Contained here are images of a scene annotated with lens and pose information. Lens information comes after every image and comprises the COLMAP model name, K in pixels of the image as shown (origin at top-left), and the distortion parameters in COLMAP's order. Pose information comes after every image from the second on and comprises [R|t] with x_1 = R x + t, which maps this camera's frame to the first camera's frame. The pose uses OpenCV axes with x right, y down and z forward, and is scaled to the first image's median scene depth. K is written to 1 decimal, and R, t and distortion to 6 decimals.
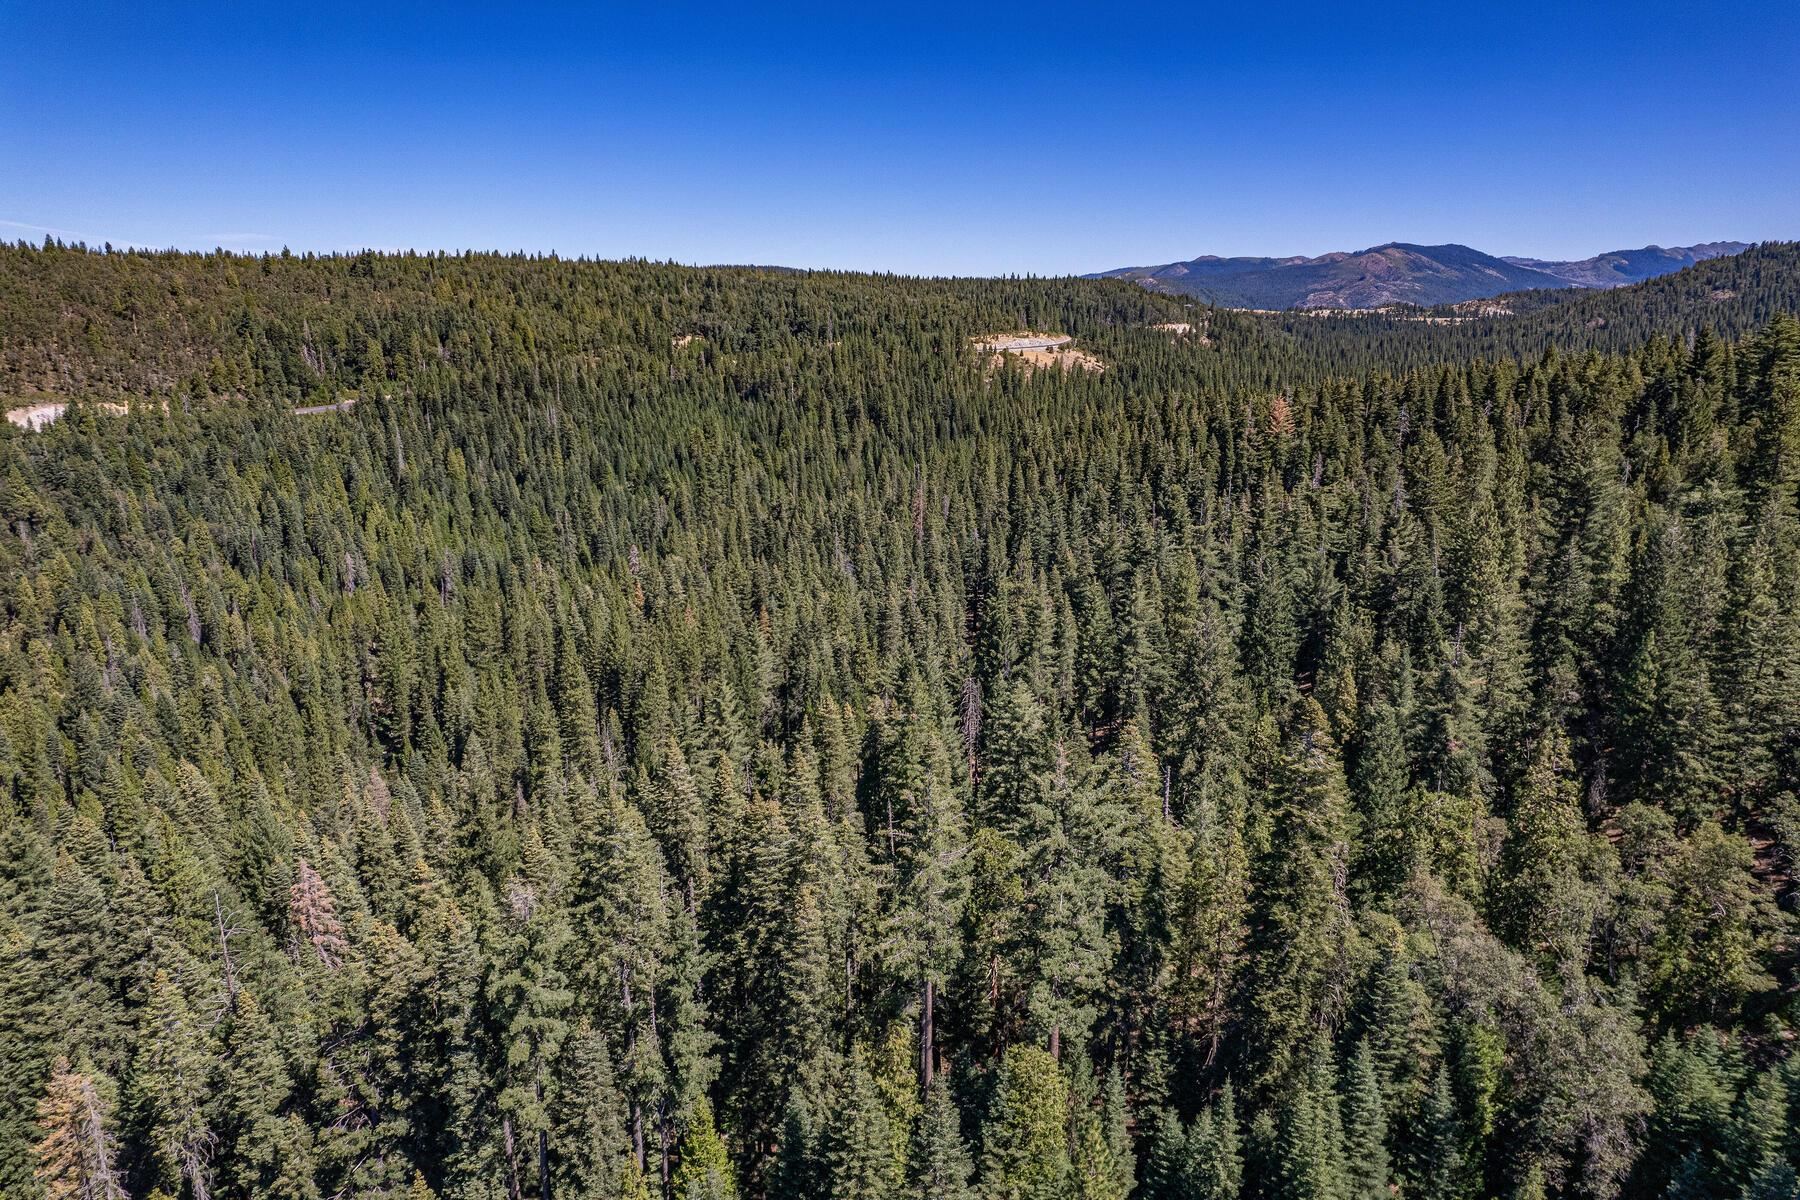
lens RADIAL K [[1152.6, 0, 900.0], [0, 1152.6, 600.0], [0, 0, 1]] dist [-0.072211, 0.062794]
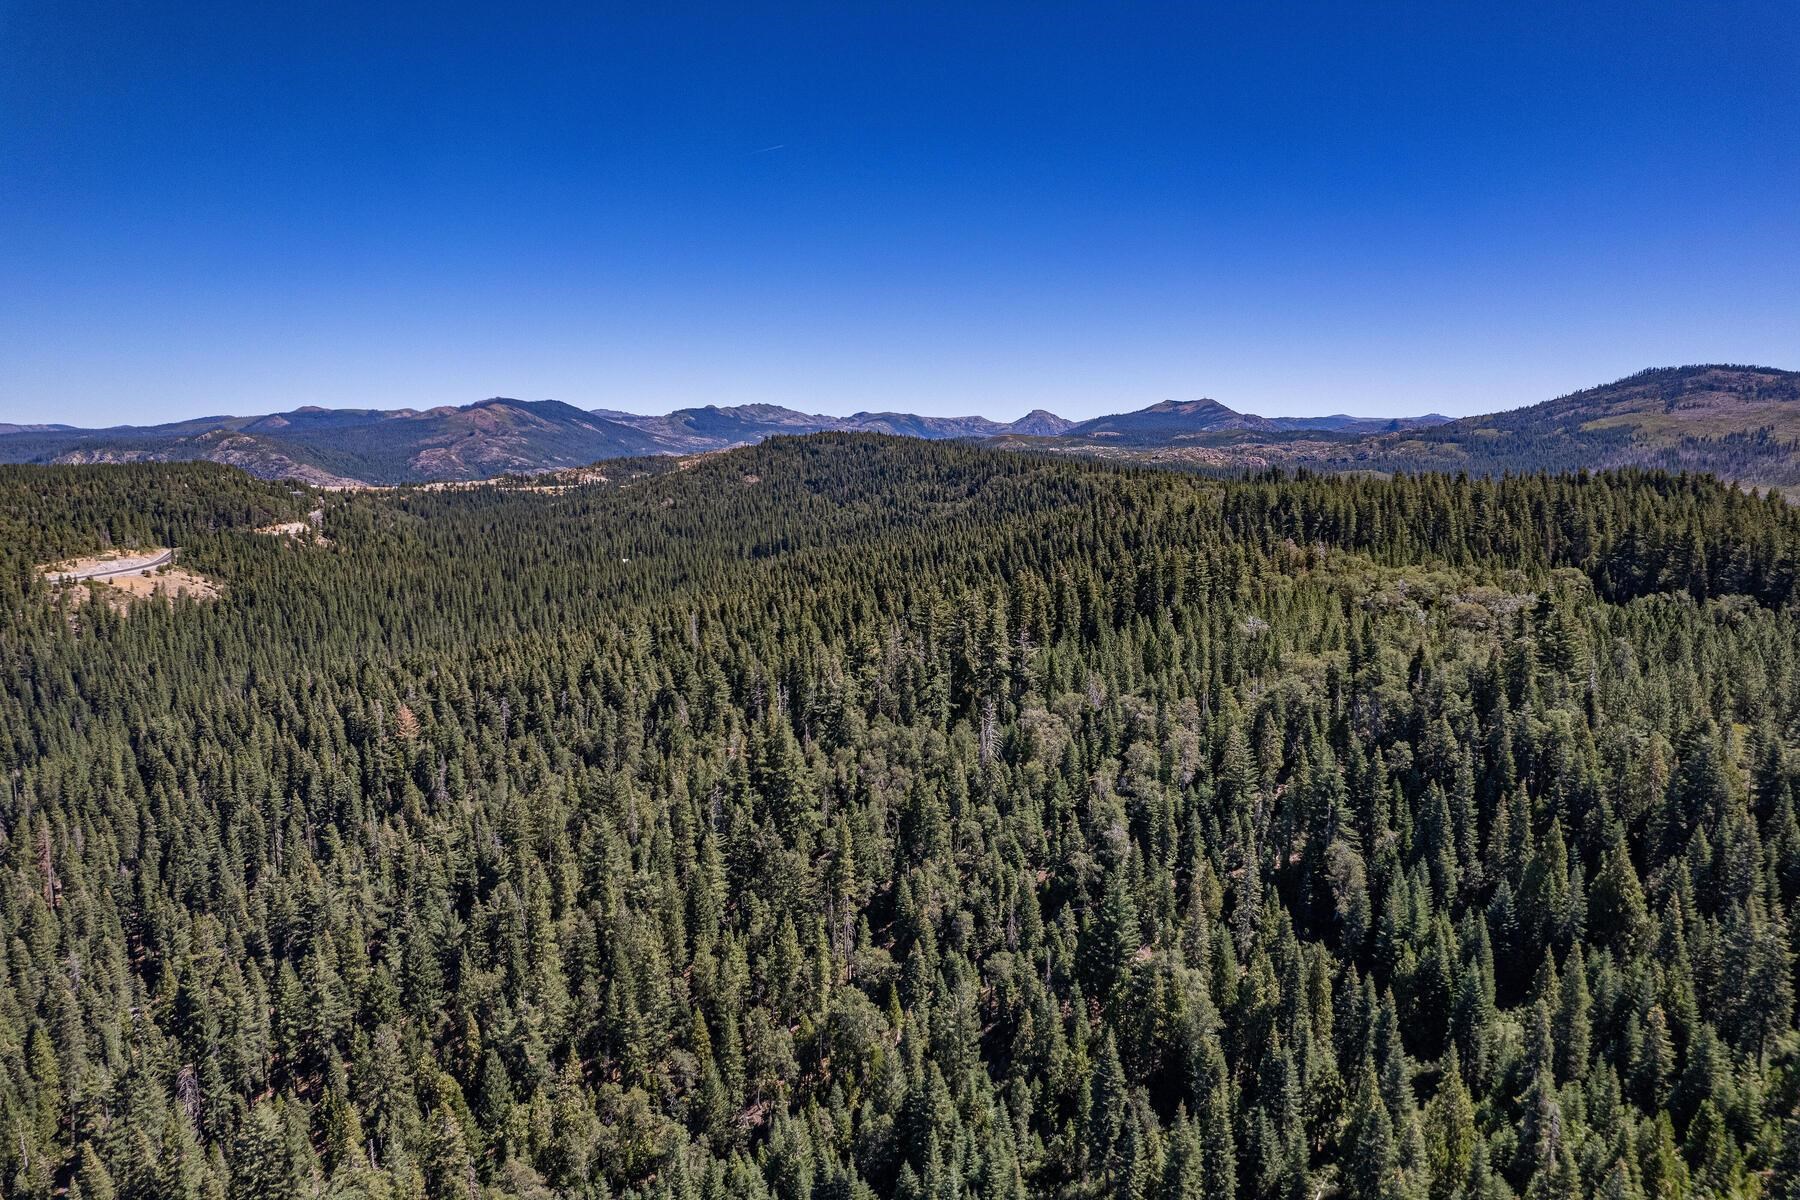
lens RADIAL K [[1152.6, 0, 900.0], [0, 1152.6, 600.0], [0, 0, 1]] dist [-0.072211, 0.062794]
pose [[0.746435, -0.079617, 0.660679, -0.033899], [0.161367, 0.984841, -0.063631, -0.060107], [-0.645598, 0.154108, 0.747967, -0.134194]]
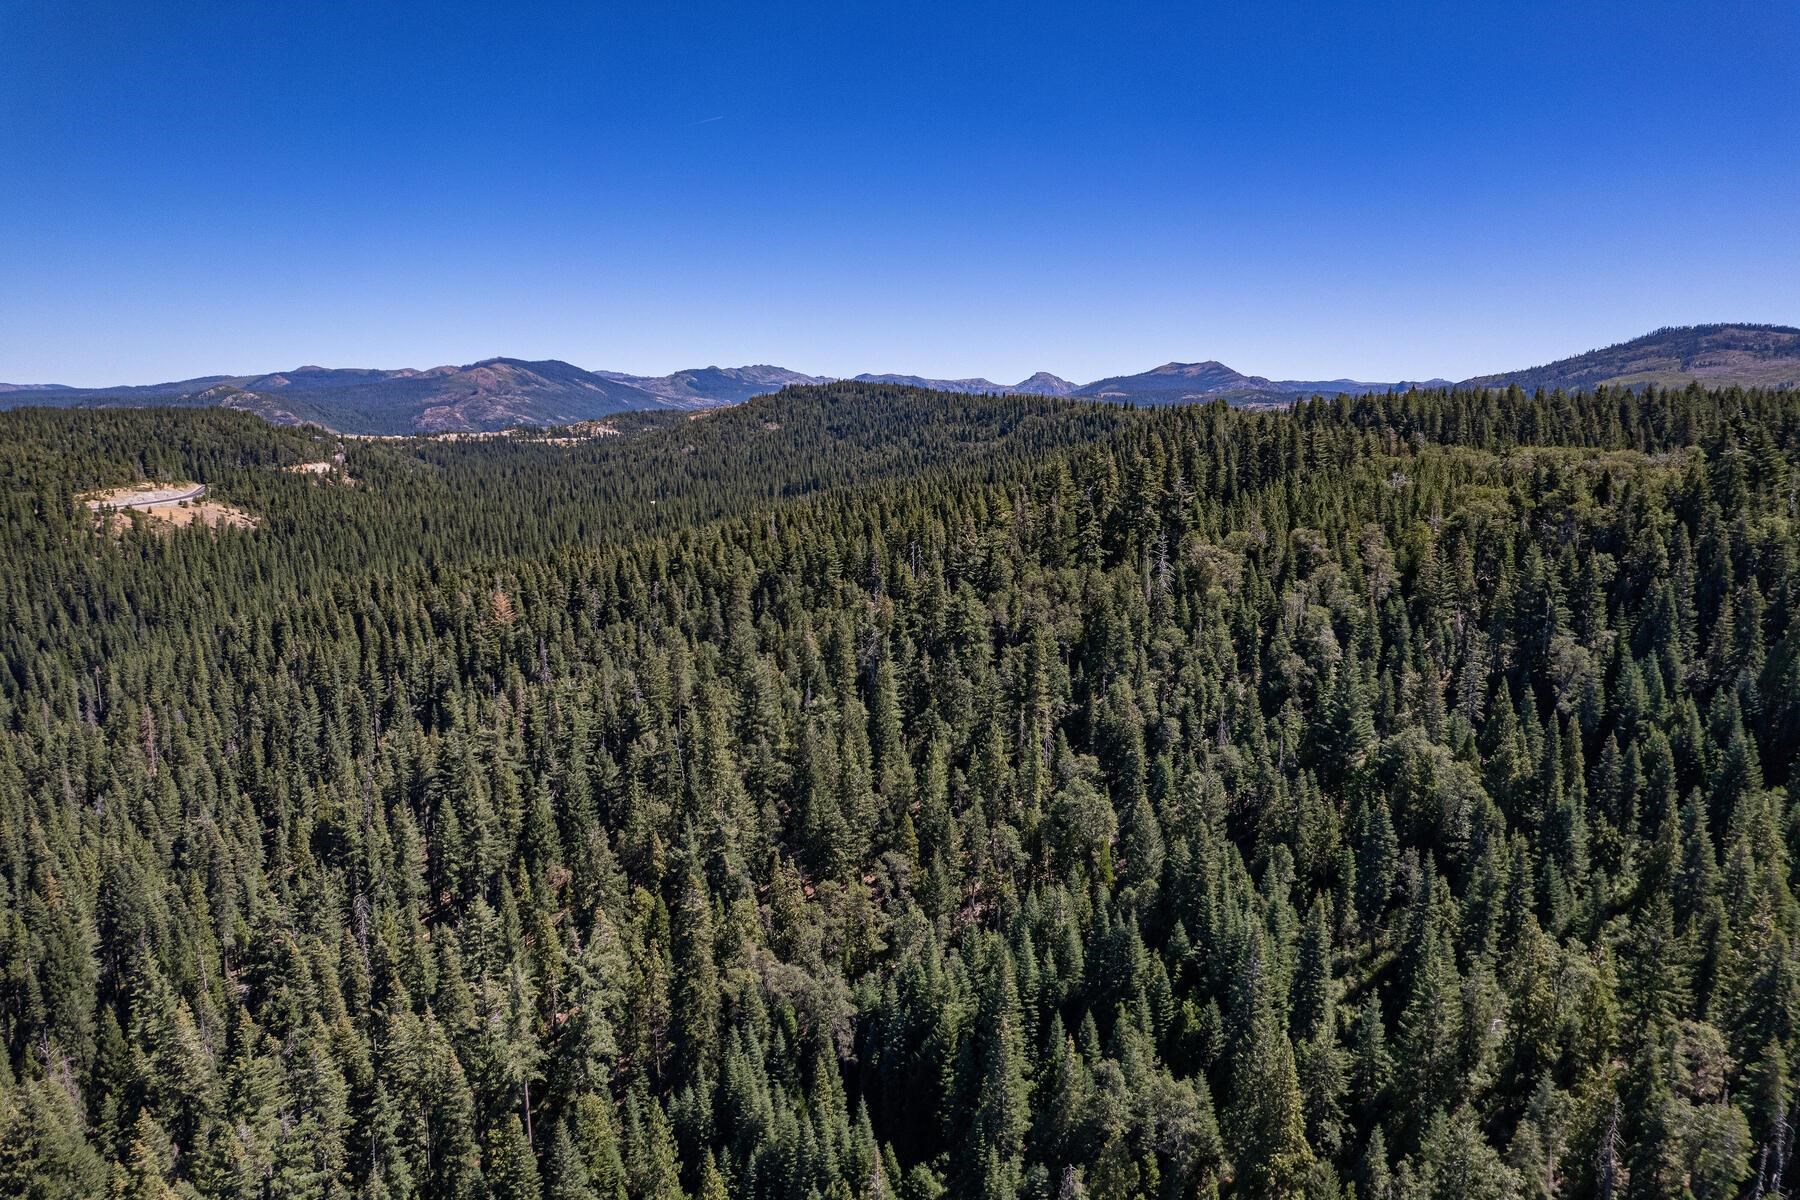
lens RADIAL K [[1152.6, 0, 900.0], [0, 1152.6, 600.0], [0, 0, 1]] dist [-0.072211, 0.062794]
pose [[0.747259, -0.097927, 0.657278, -0.072145], [0.157991, 0.986903, -0.032582, -0.029672], [-0.645479, 0.128191, 0.752944, -0.092901]]
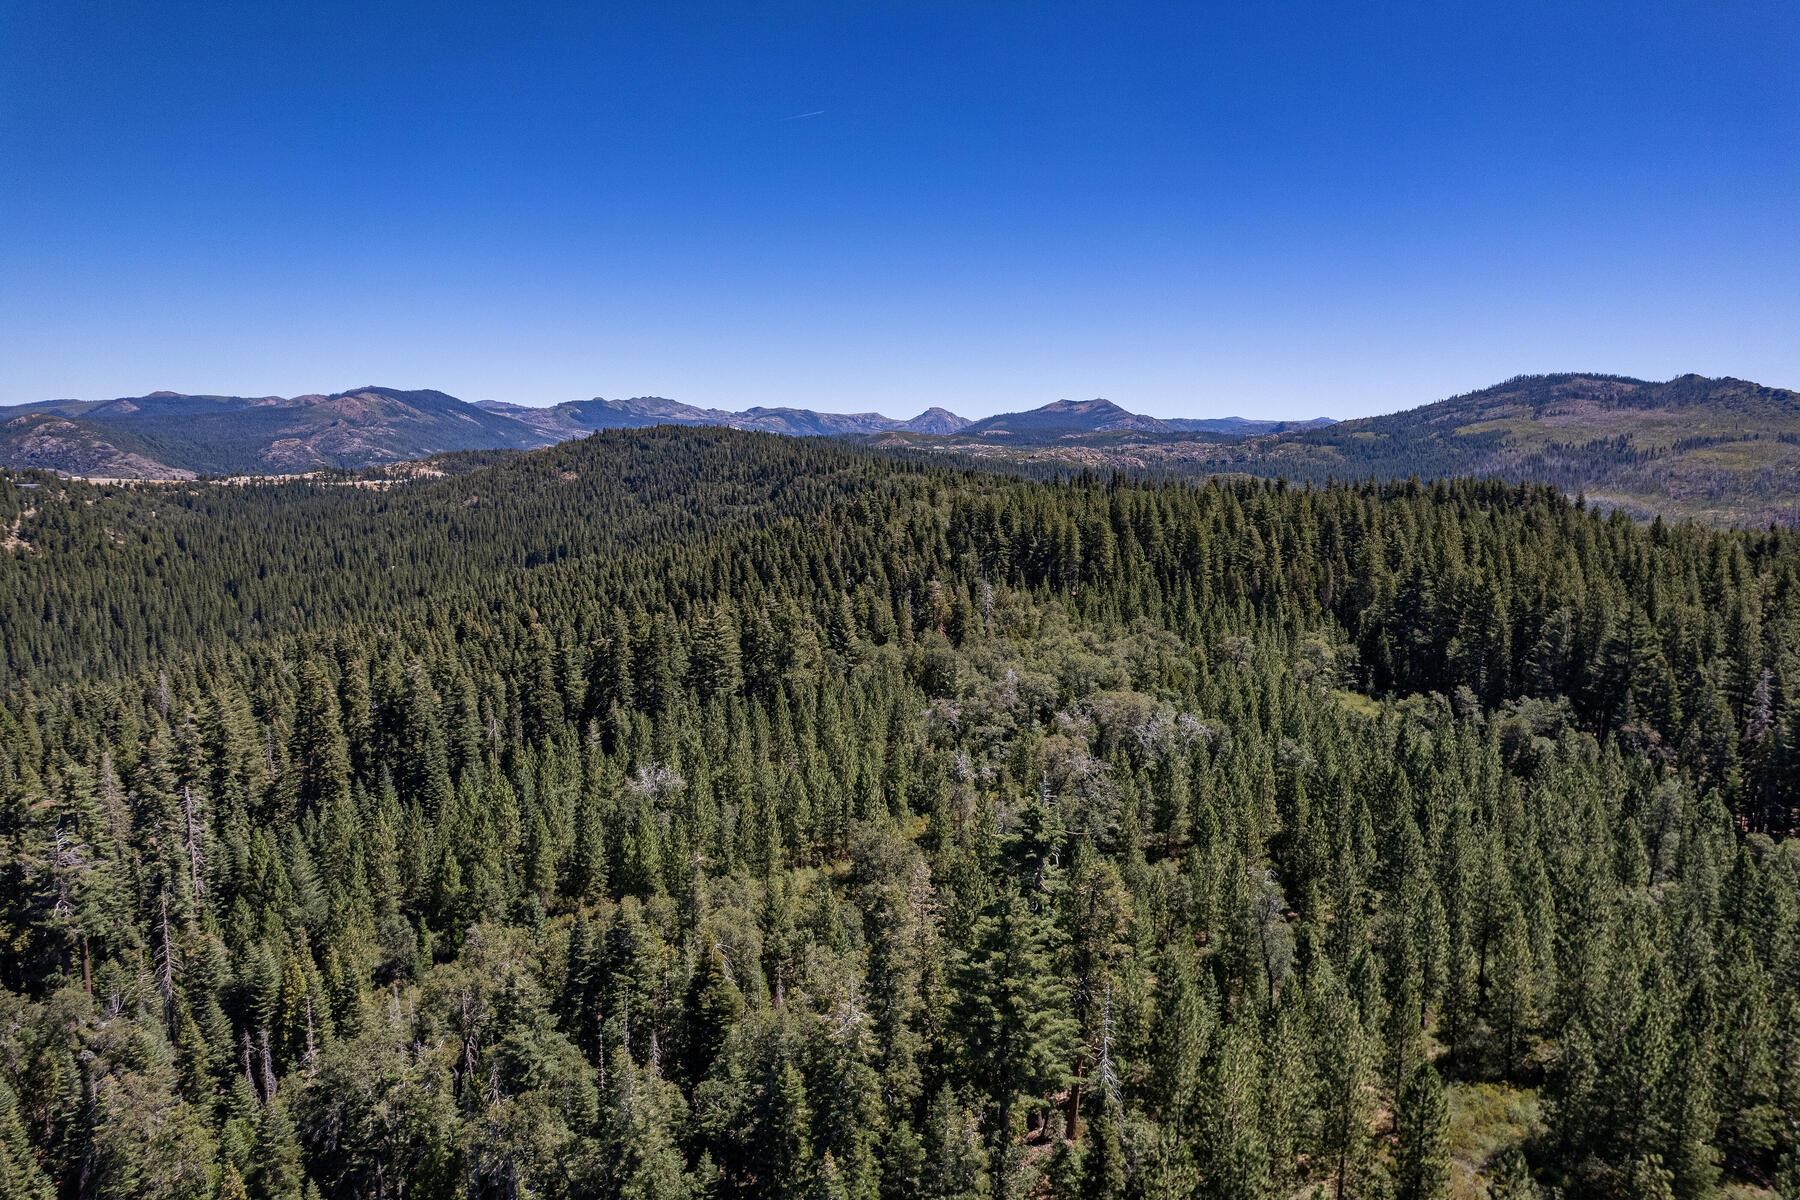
lens RADIAL K [[1165.2, 0, 893.7], [0, 1165.2, 594.7], [0, 0, 1]] dist [-0.071823, 0.047169]
pose [[0.689953, -0.075224, 0.719935, 0.209551], [0.163200, 0.985143, -0.053470, -0.072570], [-0.705216, 0.154385, 0.691979, -0.096795]]
